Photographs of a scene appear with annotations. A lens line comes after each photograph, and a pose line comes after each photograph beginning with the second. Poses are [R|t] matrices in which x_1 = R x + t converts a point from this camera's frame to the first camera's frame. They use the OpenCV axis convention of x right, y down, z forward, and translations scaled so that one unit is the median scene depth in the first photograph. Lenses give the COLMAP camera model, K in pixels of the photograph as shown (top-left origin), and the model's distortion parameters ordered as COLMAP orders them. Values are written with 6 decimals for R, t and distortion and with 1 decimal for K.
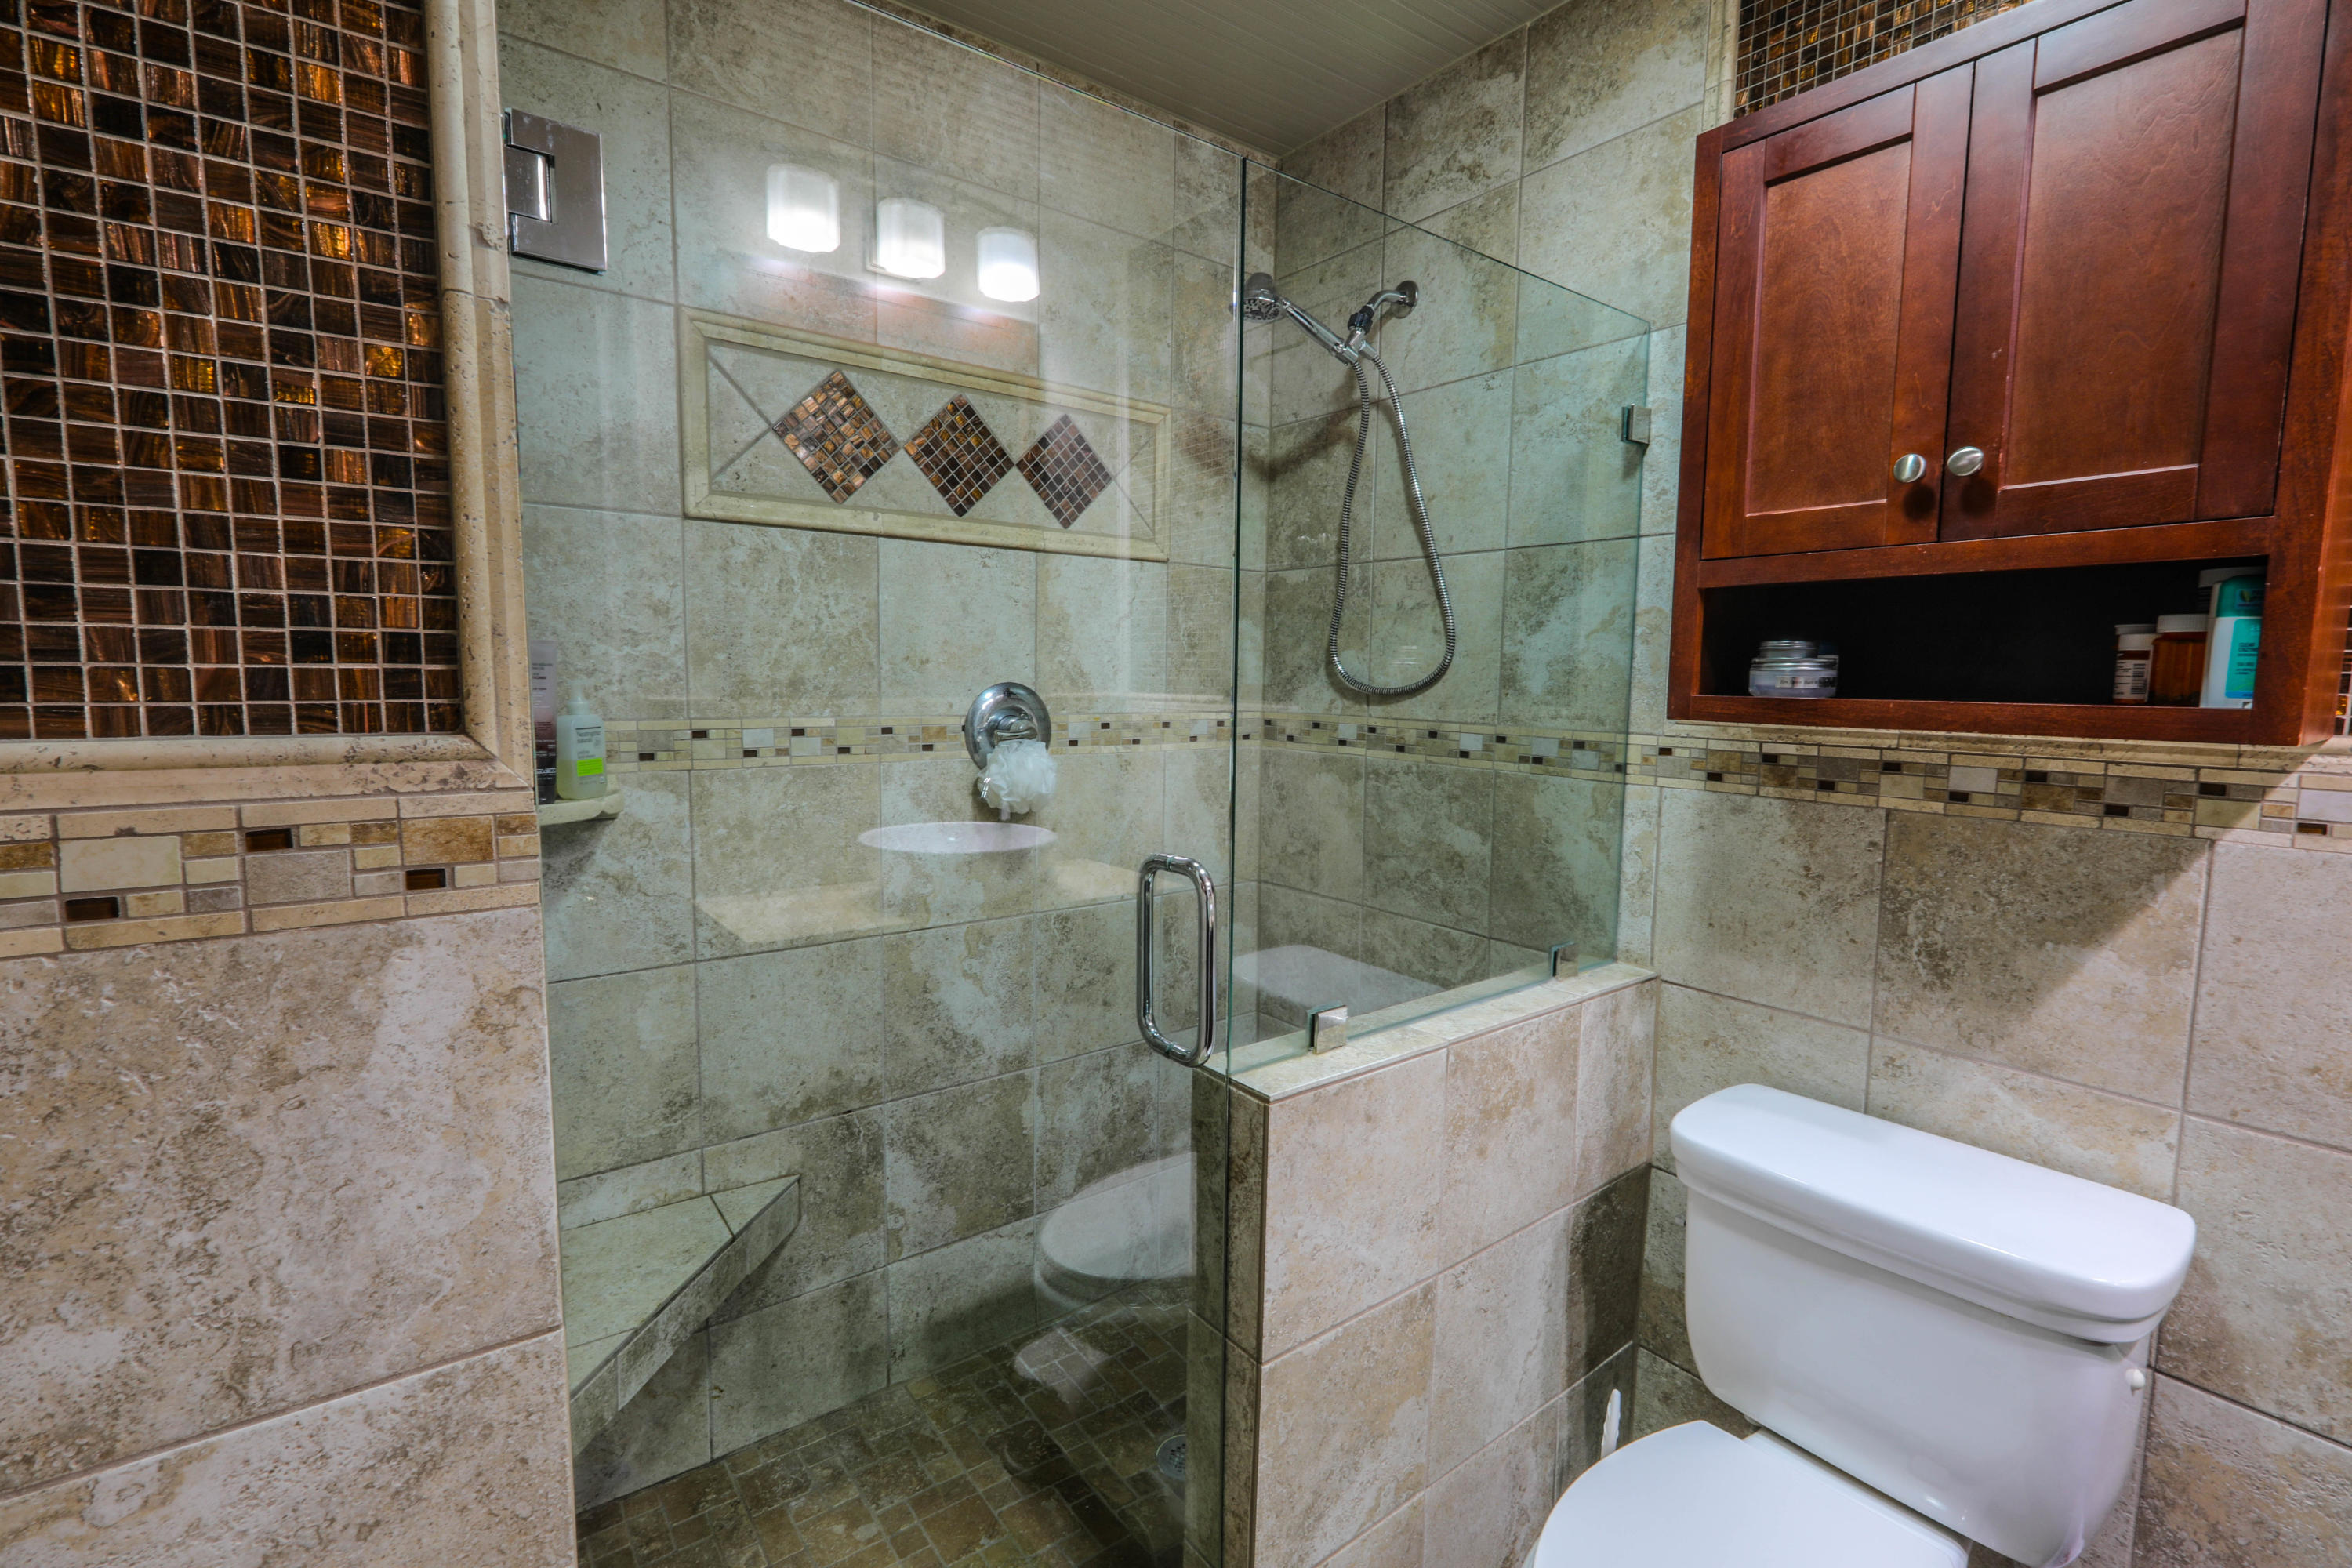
lens RADIAL K [[1049.3, 0, 1172.0], [0, 1049.3, 777.9], [0, 0, 1]] dist [0.002315, 0.001340]
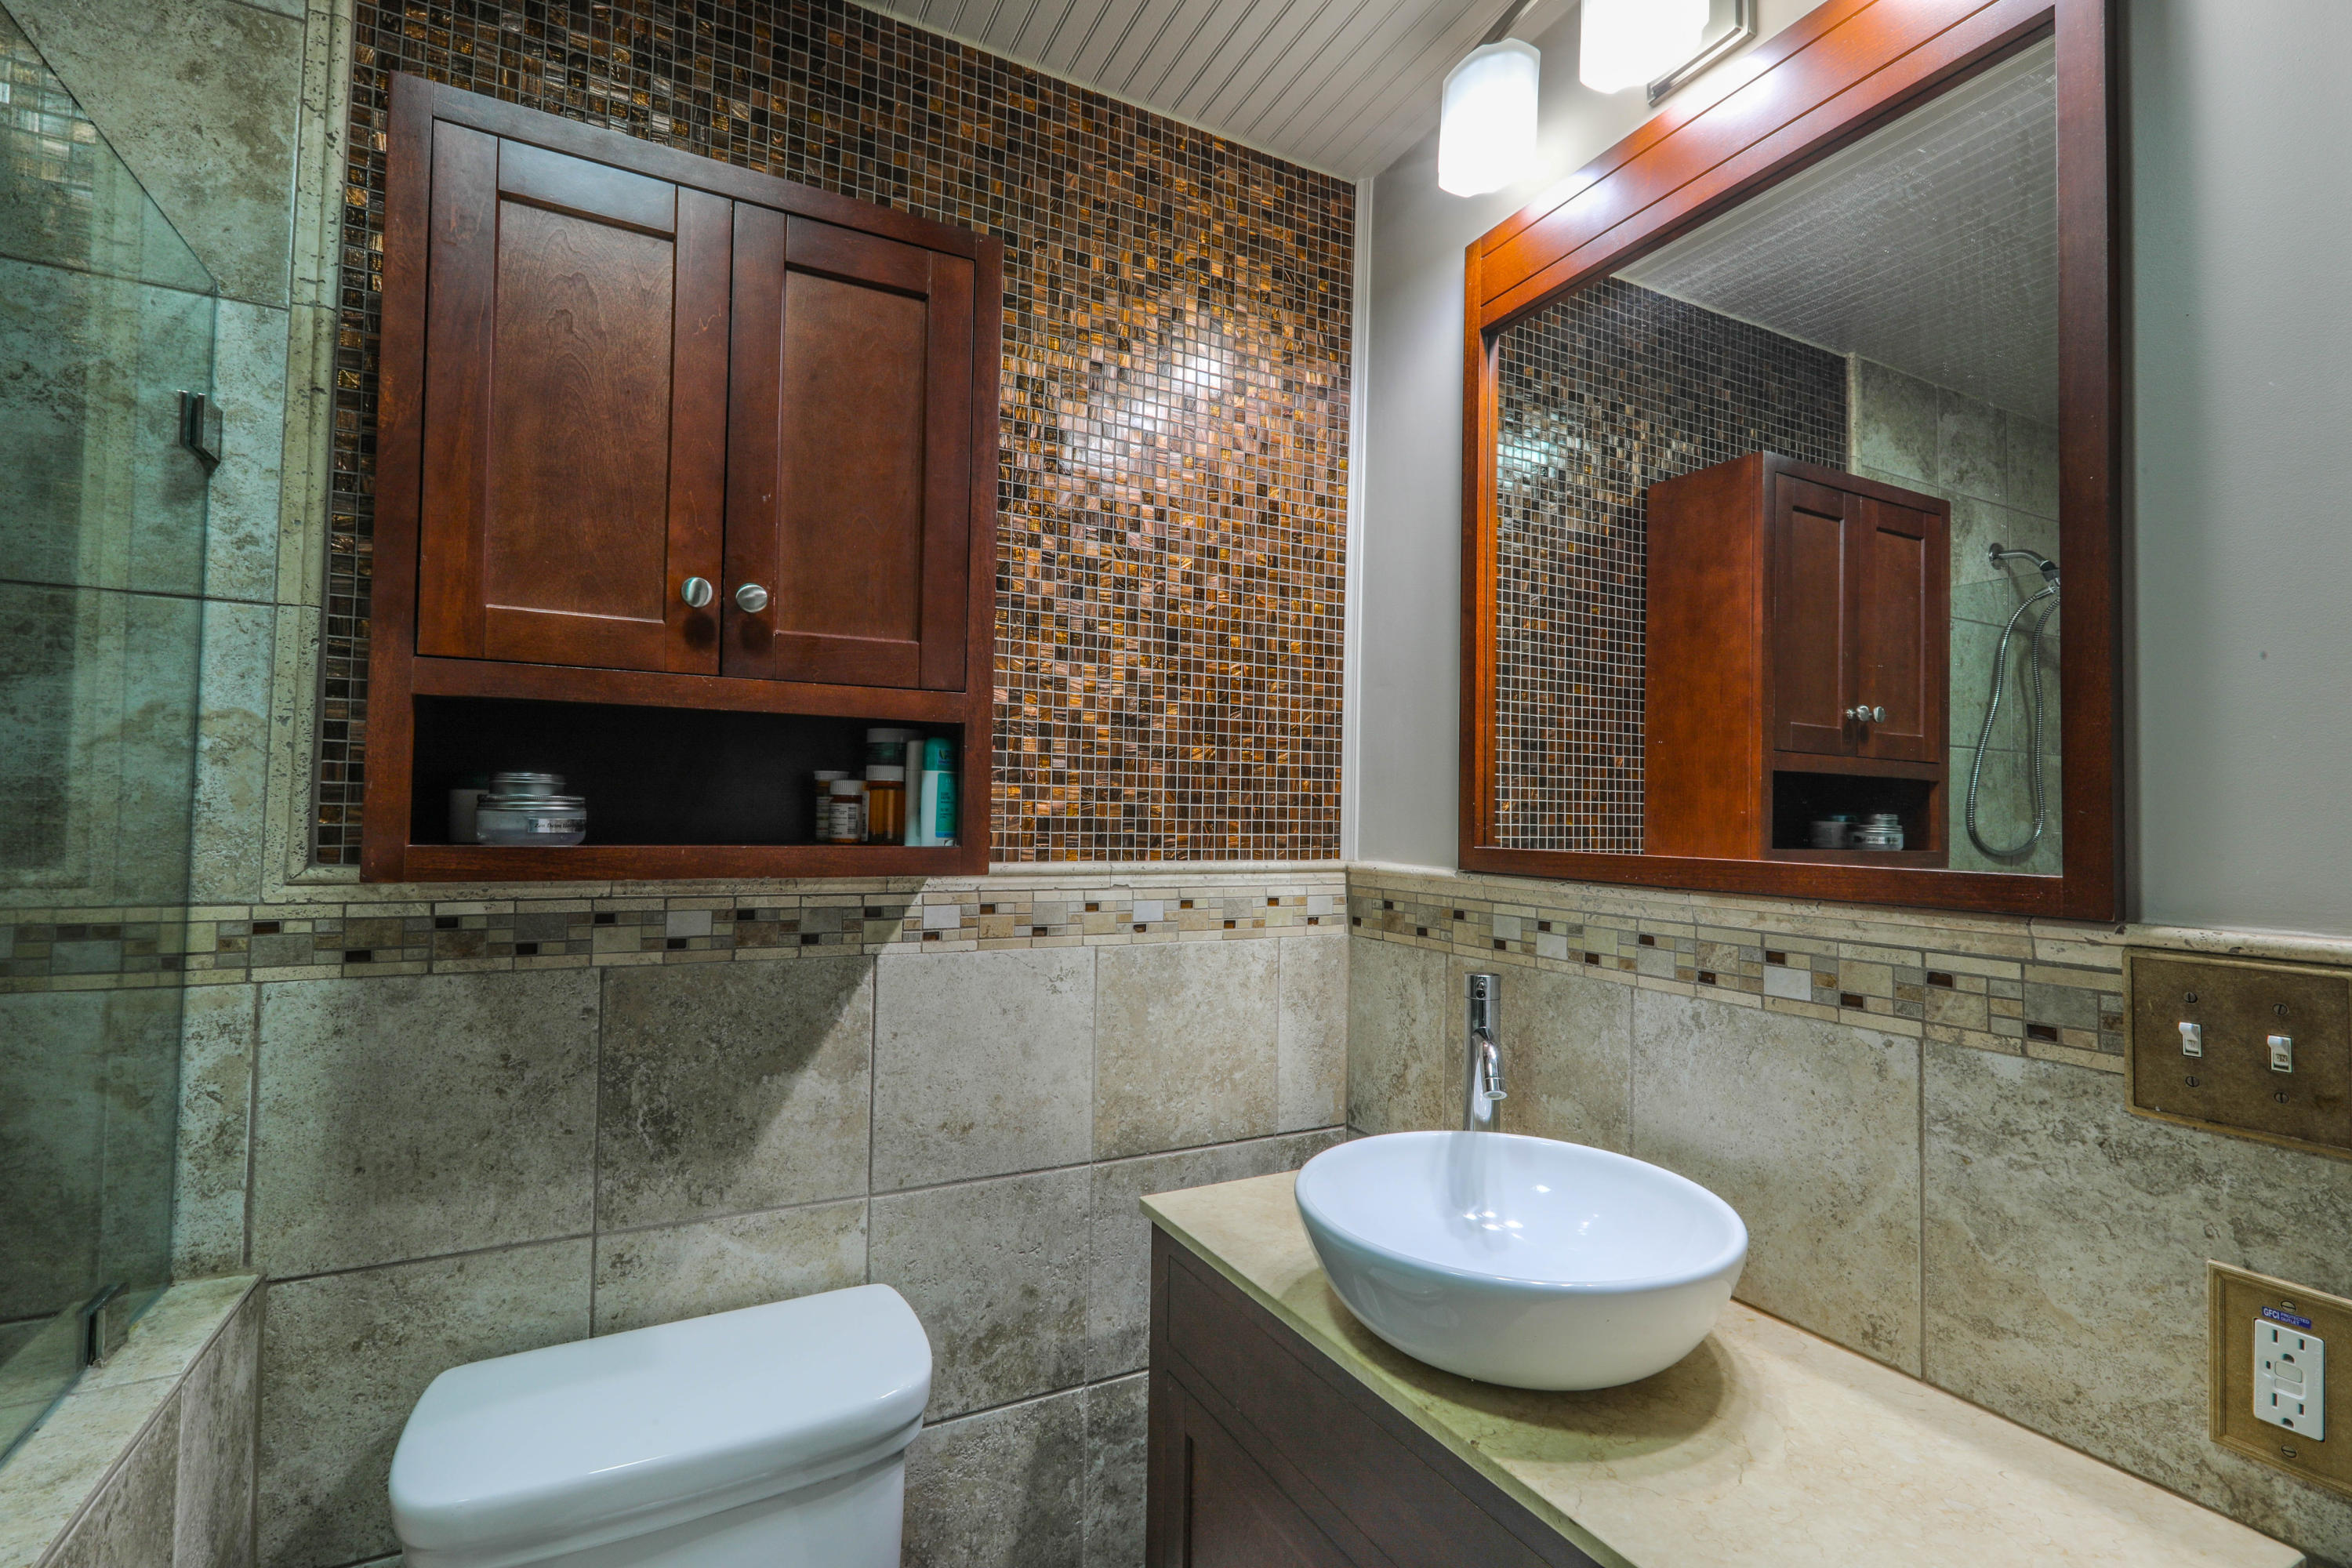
lens RADIAL K [[1049.3, 0, 1172.8], [0, 1049.3, 782.7], [0, 0, 1]] dist [0.002315, 0.001340]
pose [[0.176674, 0.023495, 0.983989, -0.098911], [0.084781, 0.995636, -0.038995, -0.050160], [-0.980611, 0.090313, 0.173911, 0.381045]]
